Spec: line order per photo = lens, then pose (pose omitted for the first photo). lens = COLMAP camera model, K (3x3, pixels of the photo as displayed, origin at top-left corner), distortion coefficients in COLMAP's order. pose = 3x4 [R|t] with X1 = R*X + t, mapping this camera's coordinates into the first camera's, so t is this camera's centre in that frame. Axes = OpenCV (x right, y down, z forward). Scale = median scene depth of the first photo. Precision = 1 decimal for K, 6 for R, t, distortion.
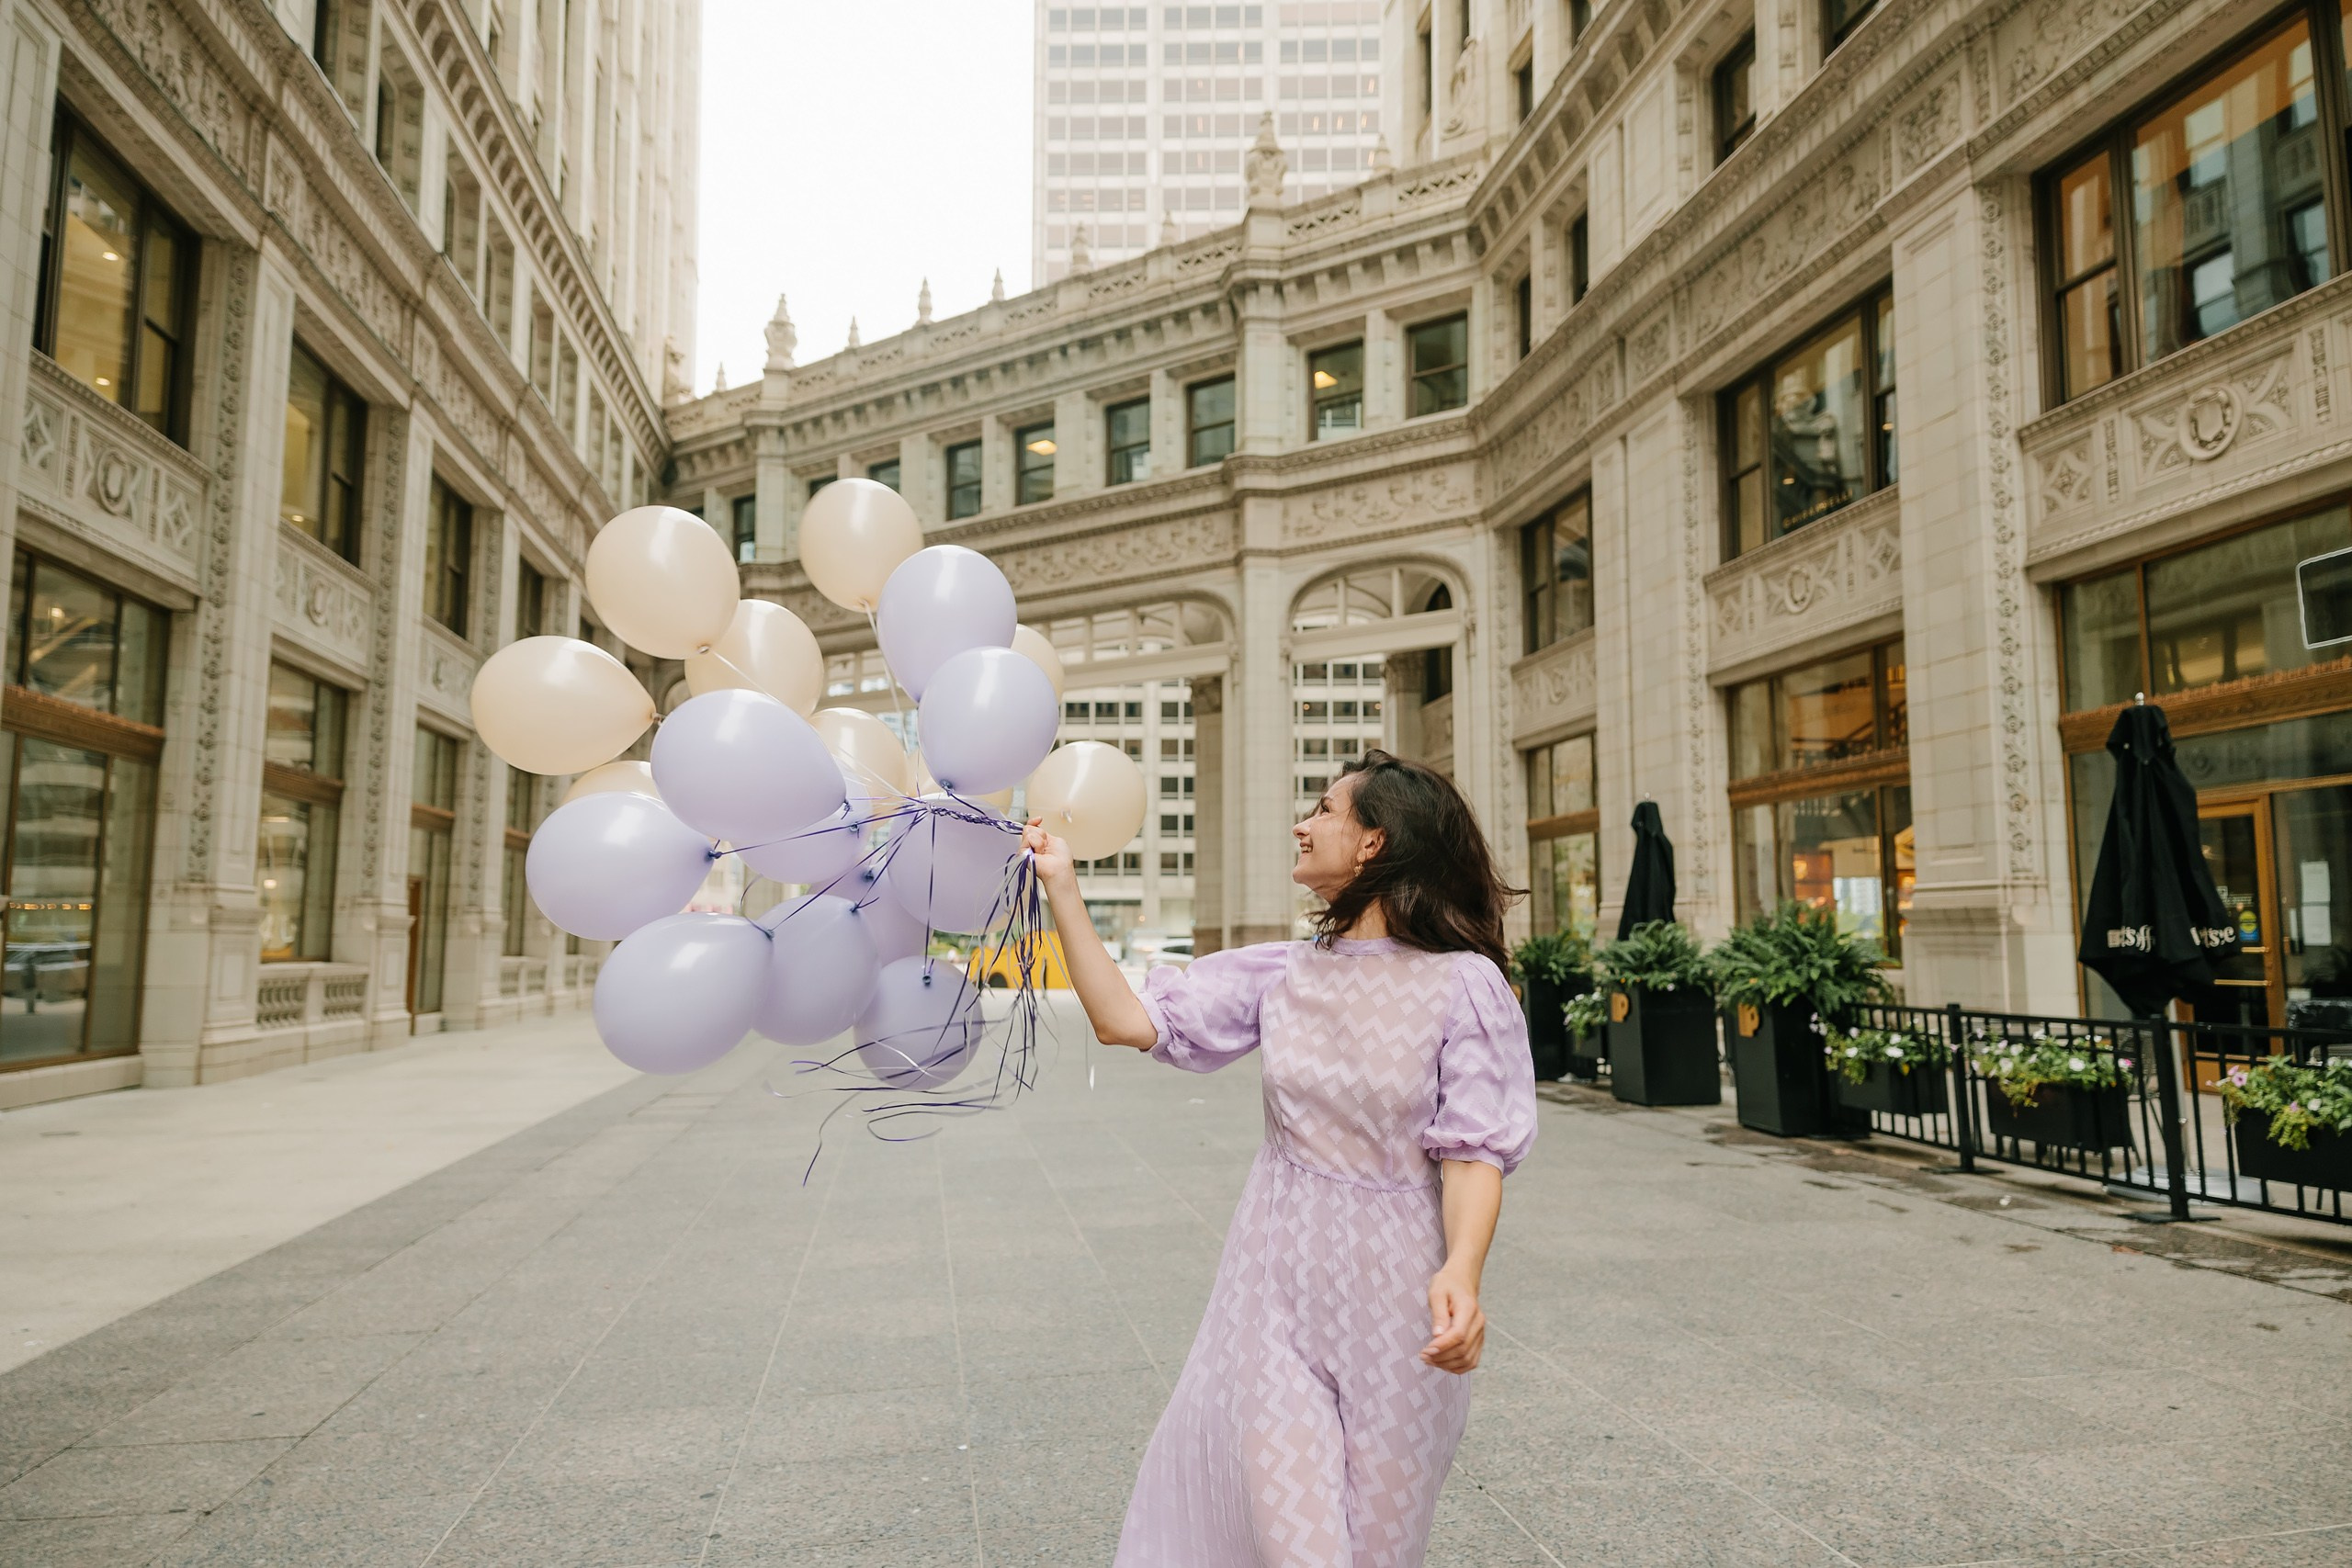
lens RADIAL K [[1489.9, 0, 1176.0], [0, 1489.9, 784.0], [0, 0, 1]] dist [0.100123, -0.071676]
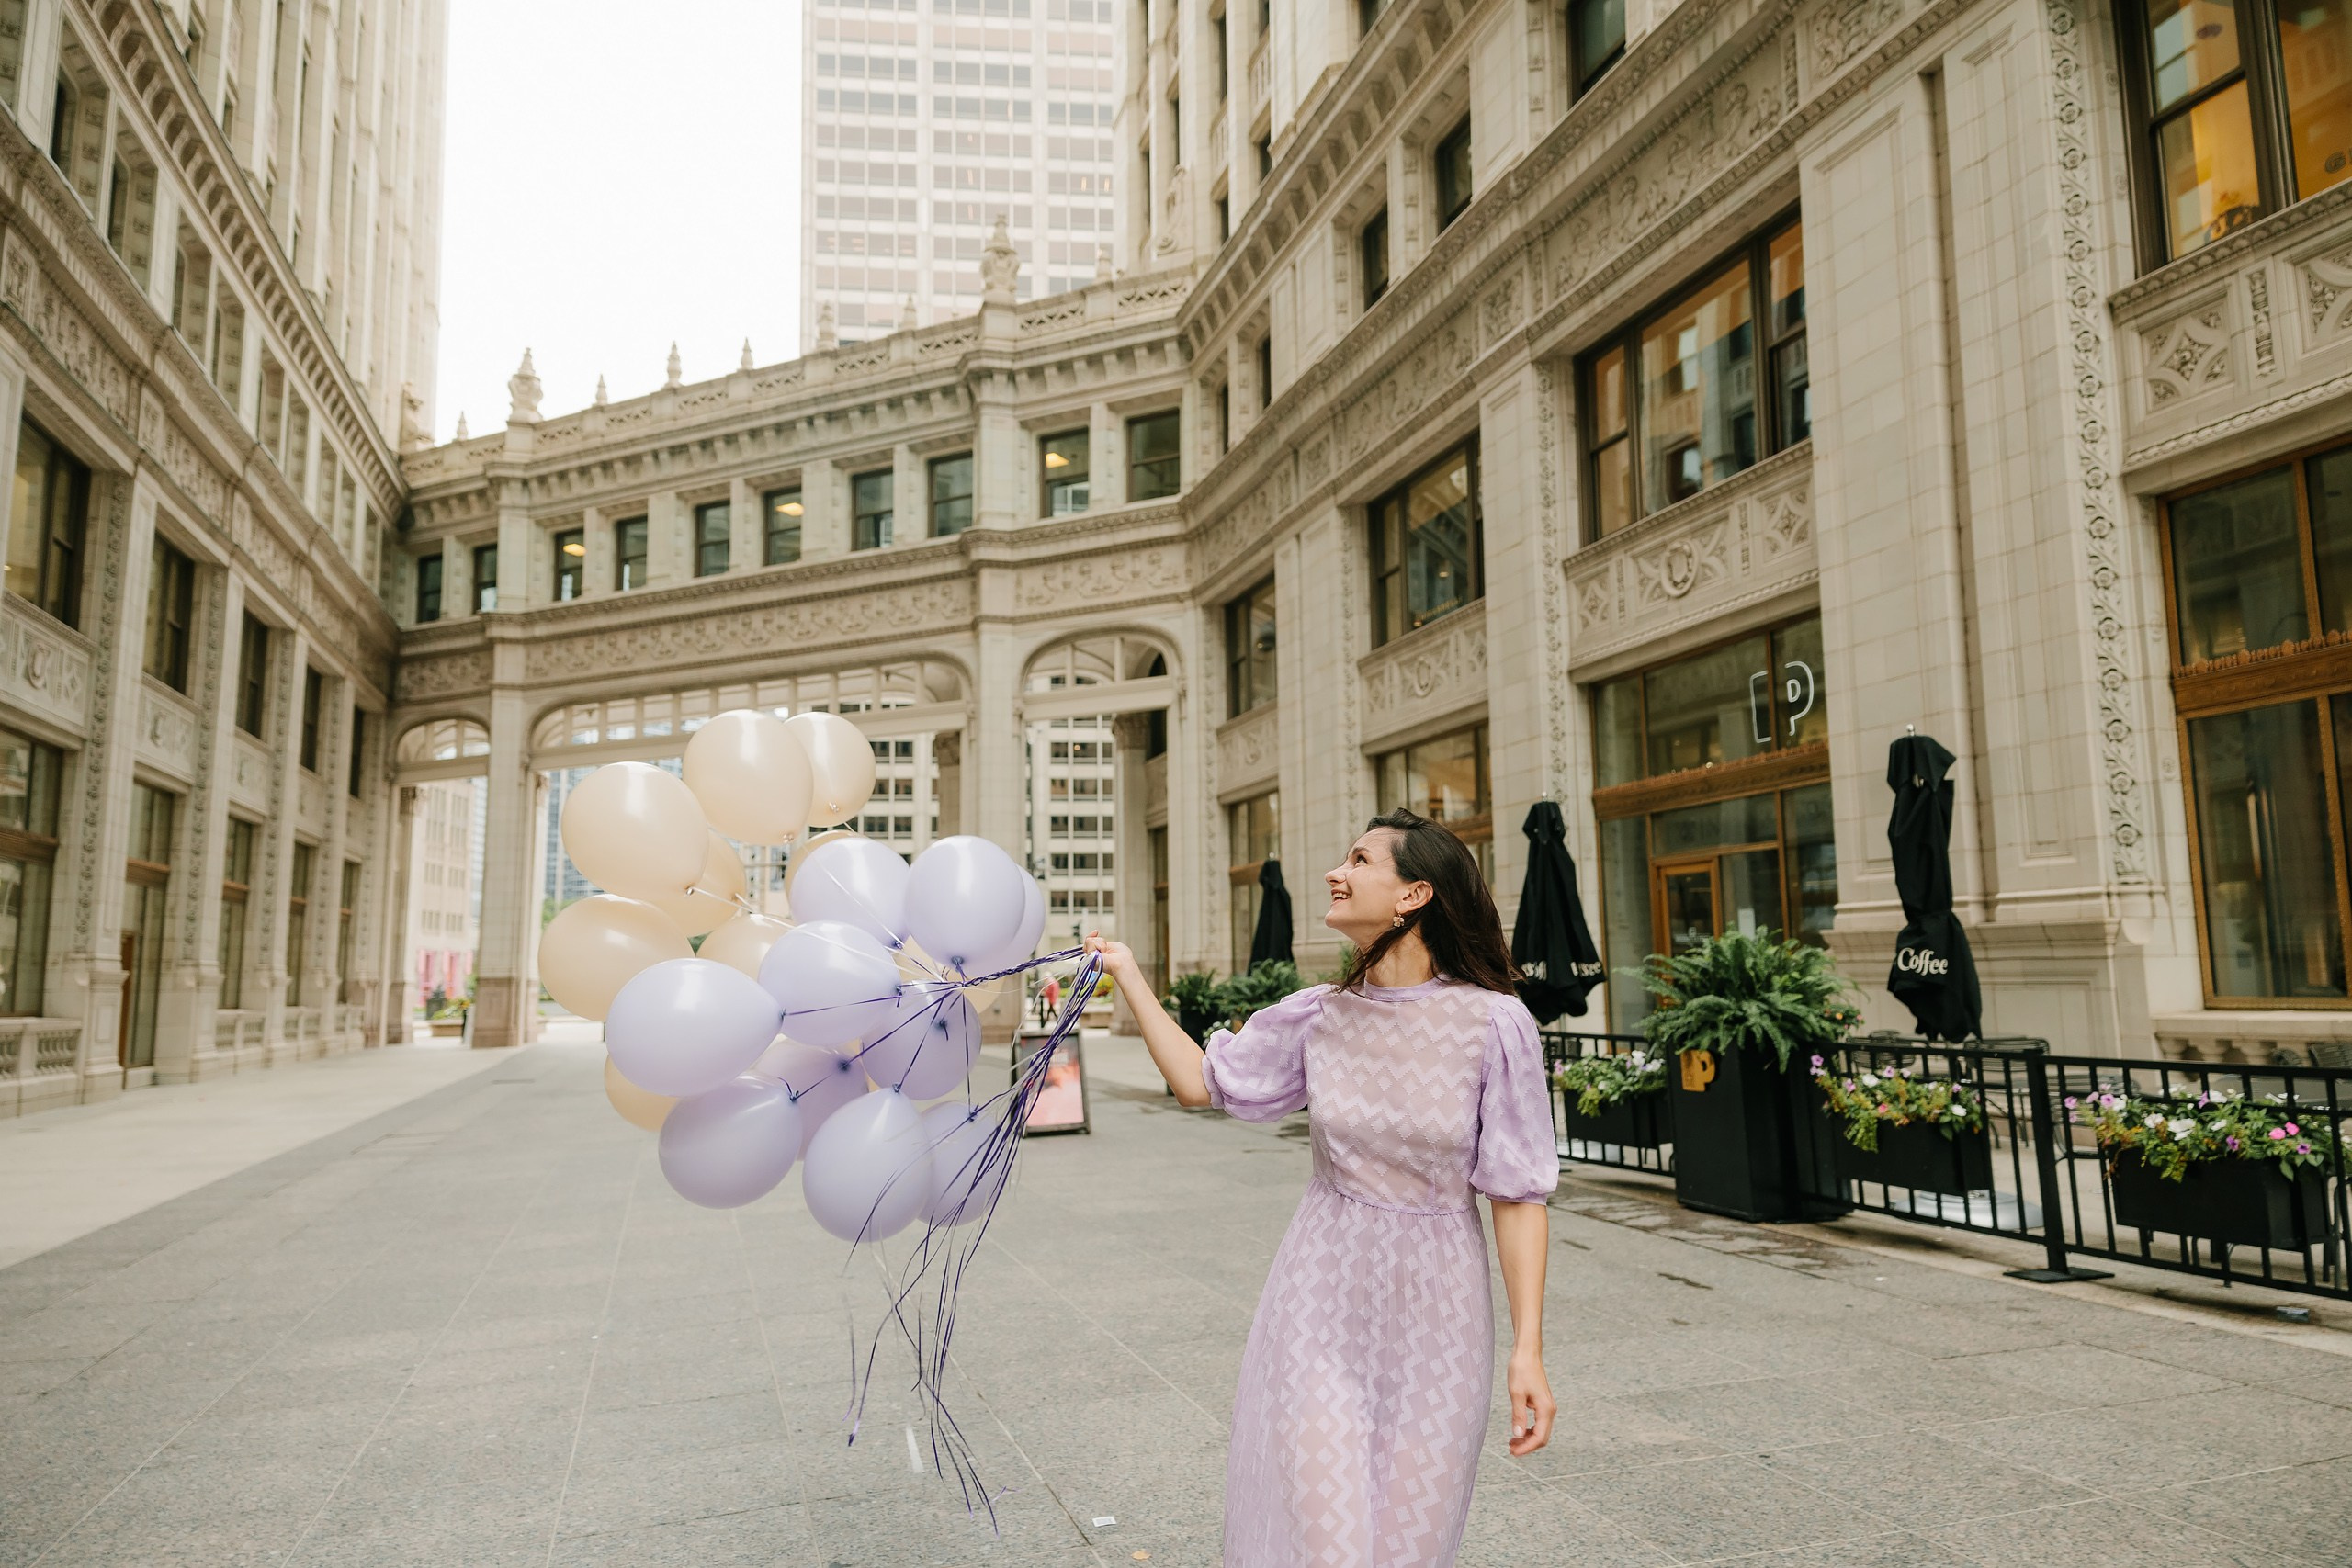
lens RADIAL K [[1504.1, 0, 1176.0], [0, 1504.1, 784.0], [0, 0, 1]] dist [0.123497, -0.105472]
pose [[0.990299, 0.003914, 0.138901, 0.040330], [-0.000793, 0.999746, -0.022517, -0.012996], [-0.138954, 0.022188, 0.990050, -0.110907]]
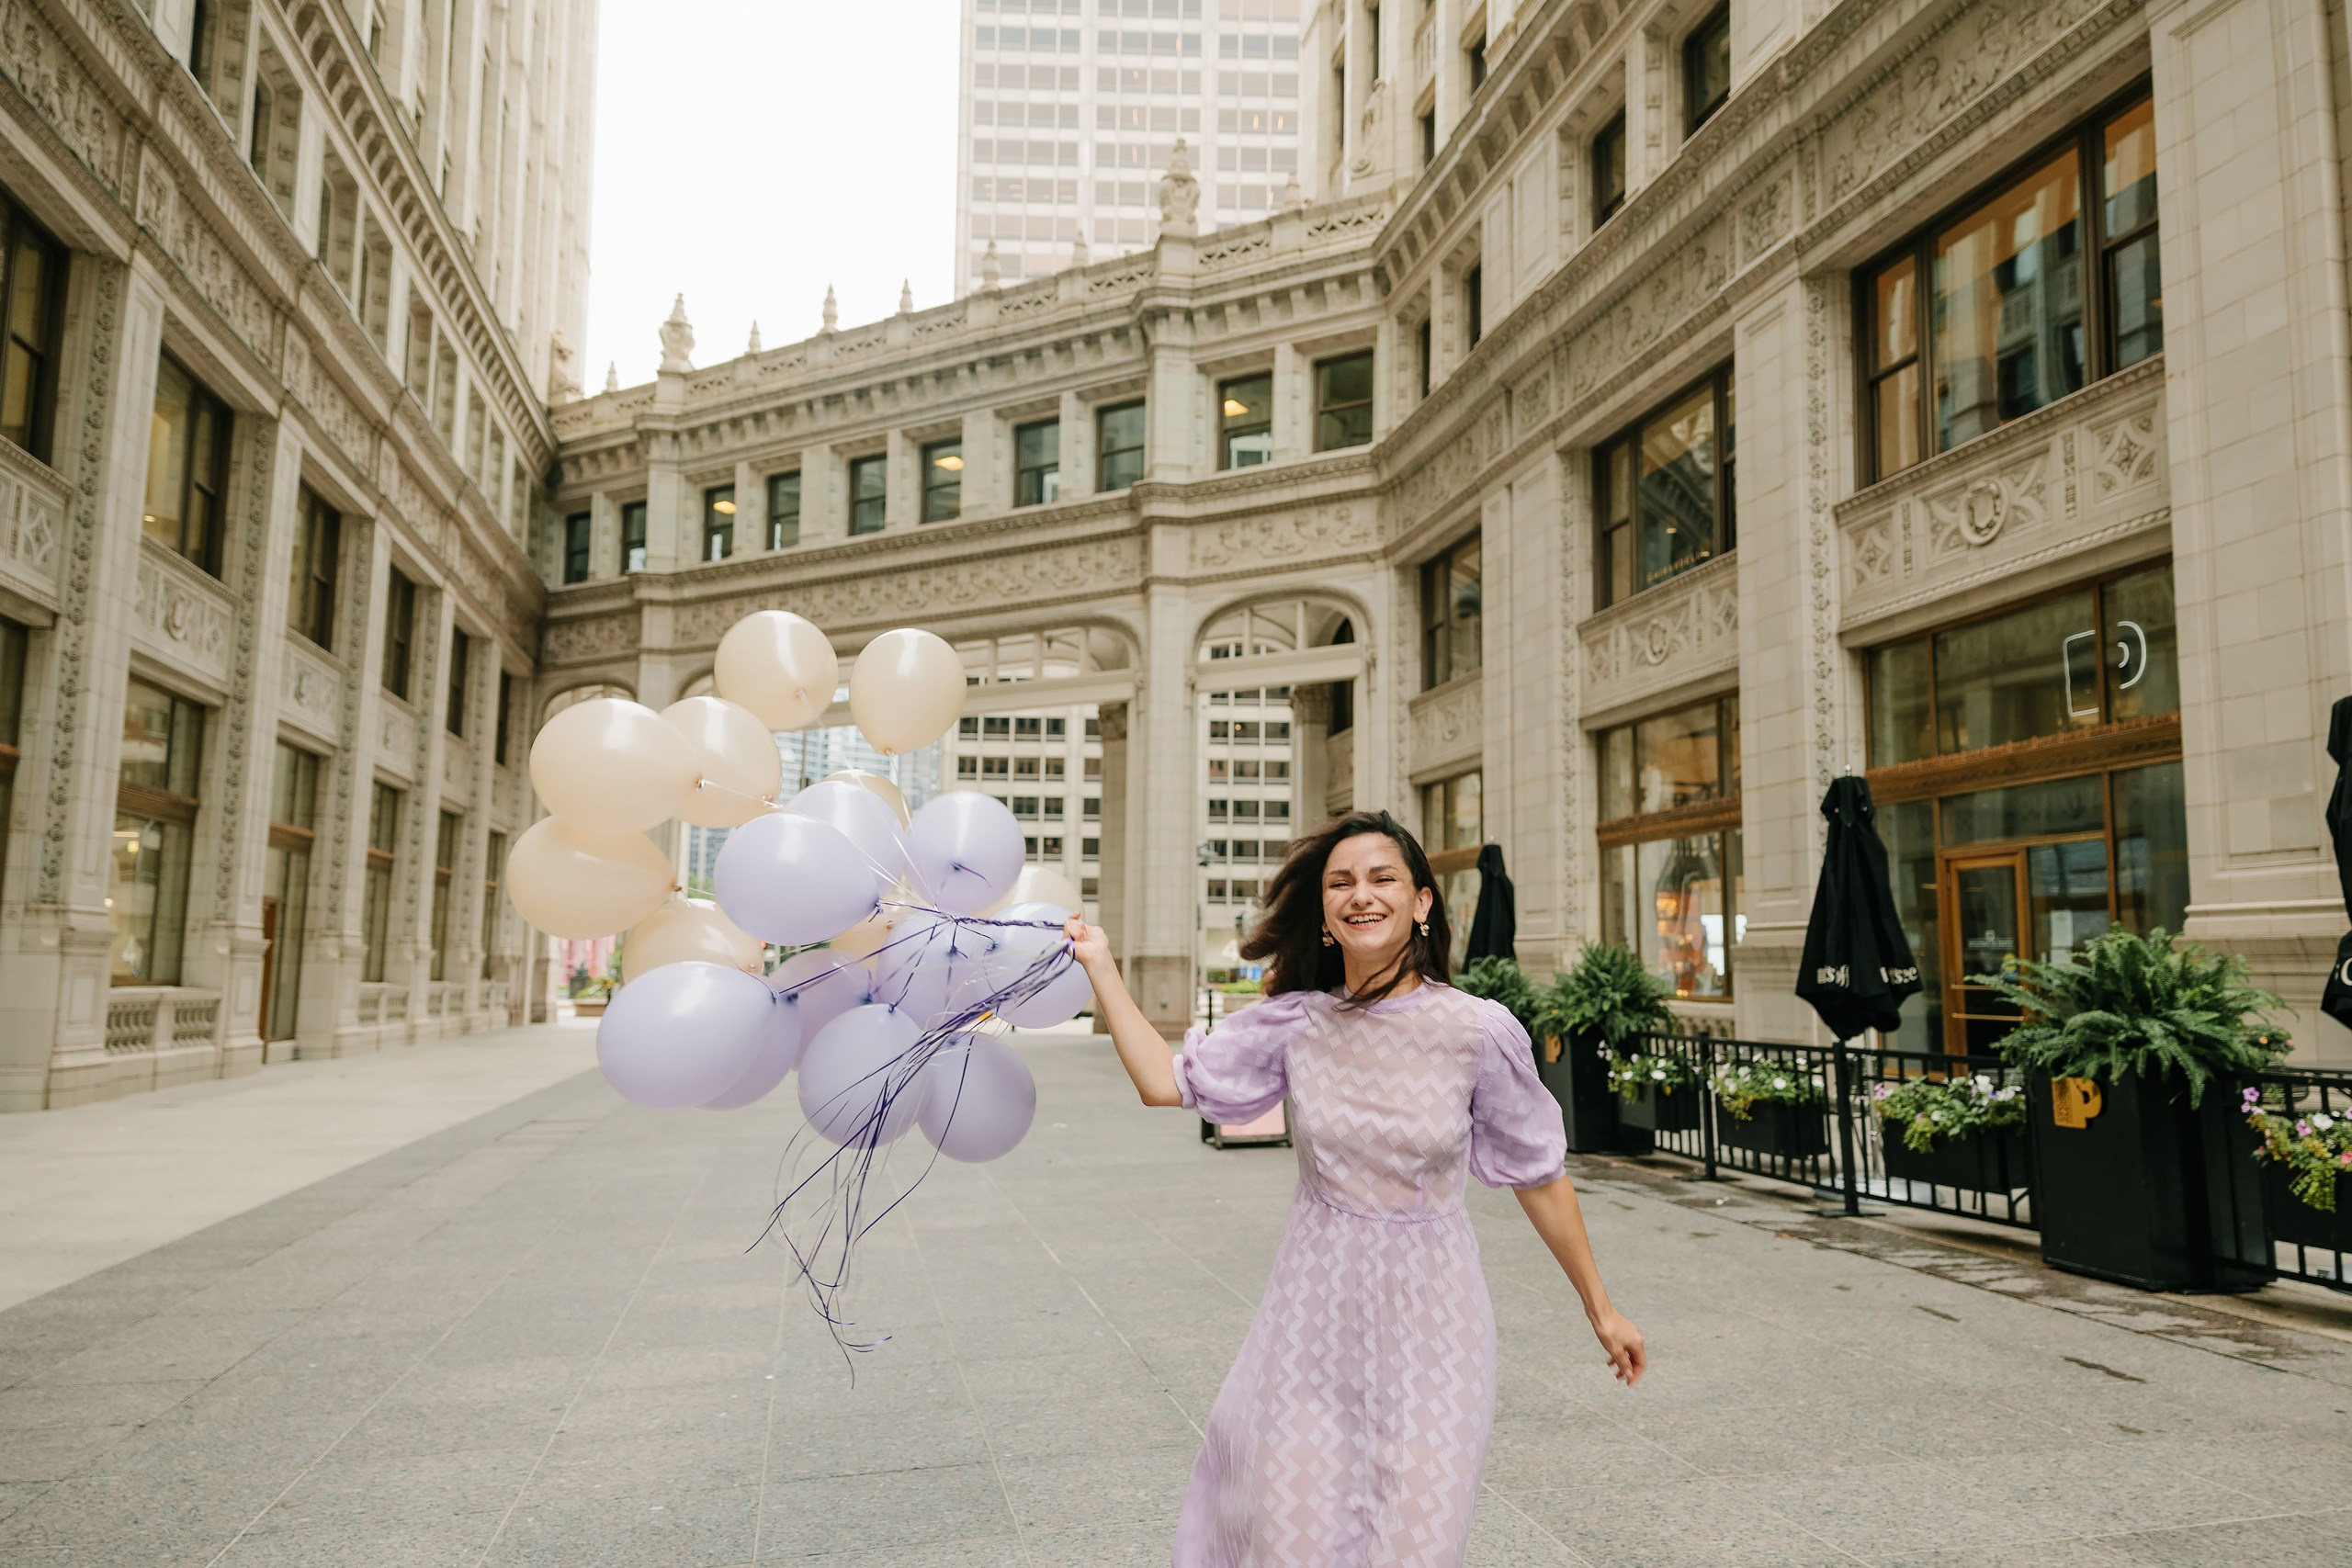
lens RADIAL K [[1592.9, 0, 1220.3], [0, 1592.9, 786.8], [0, 0, 1]] dist [0.112093, -0.086989]
pose [[0.997514, 0.017460, 0.068272, 0.025129], [-0.016758, 0.999801, -0.010852, -0.007887], [-0.068448, 0.009681, 0.997608, -0.070335]]
